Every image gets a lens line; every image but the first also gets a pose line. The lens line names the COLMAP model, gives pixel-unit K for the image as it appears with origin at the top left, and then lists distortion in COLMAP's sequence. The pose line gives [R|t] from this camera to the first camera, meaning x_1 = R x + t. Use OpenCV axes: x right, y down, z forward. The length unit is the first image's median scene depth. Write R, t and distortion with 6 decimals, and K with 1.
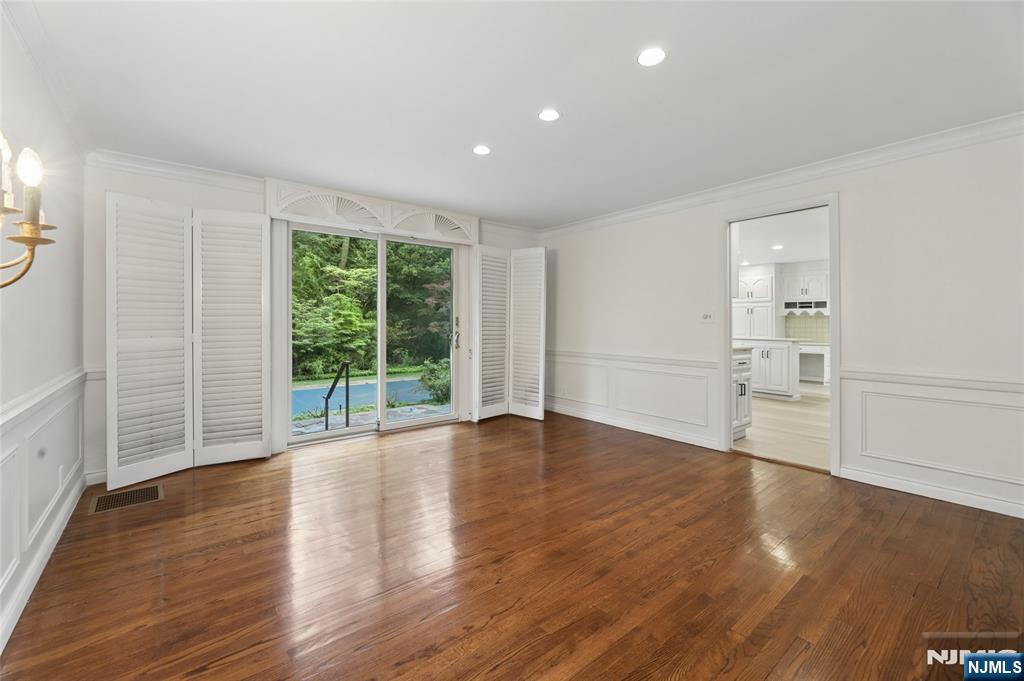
lens RADIAL K [[418.2, 0, 519.9], [0, 418.2, 330.0], [0, 0, 1]] dist [0.000726, -0.001067]
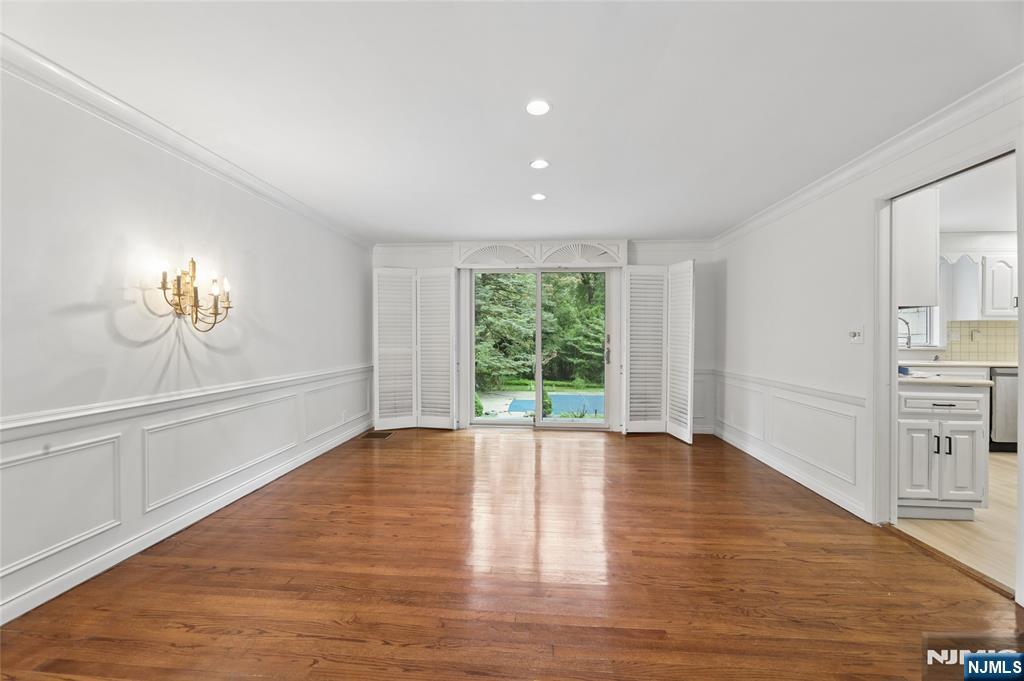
lens RADIAL K [[418.2, 0, 522.9], [0, 418.2, 339.0], [0, 0, 1]] dist [0.000726, -0.001067]
pose [[0.731236, 0.006397, -0.682094, 0.522848], [-0.015026, 0.999864, -0.006732, -0.010169], [0.681959, 0.015172, 0.731233, 0.065979]]
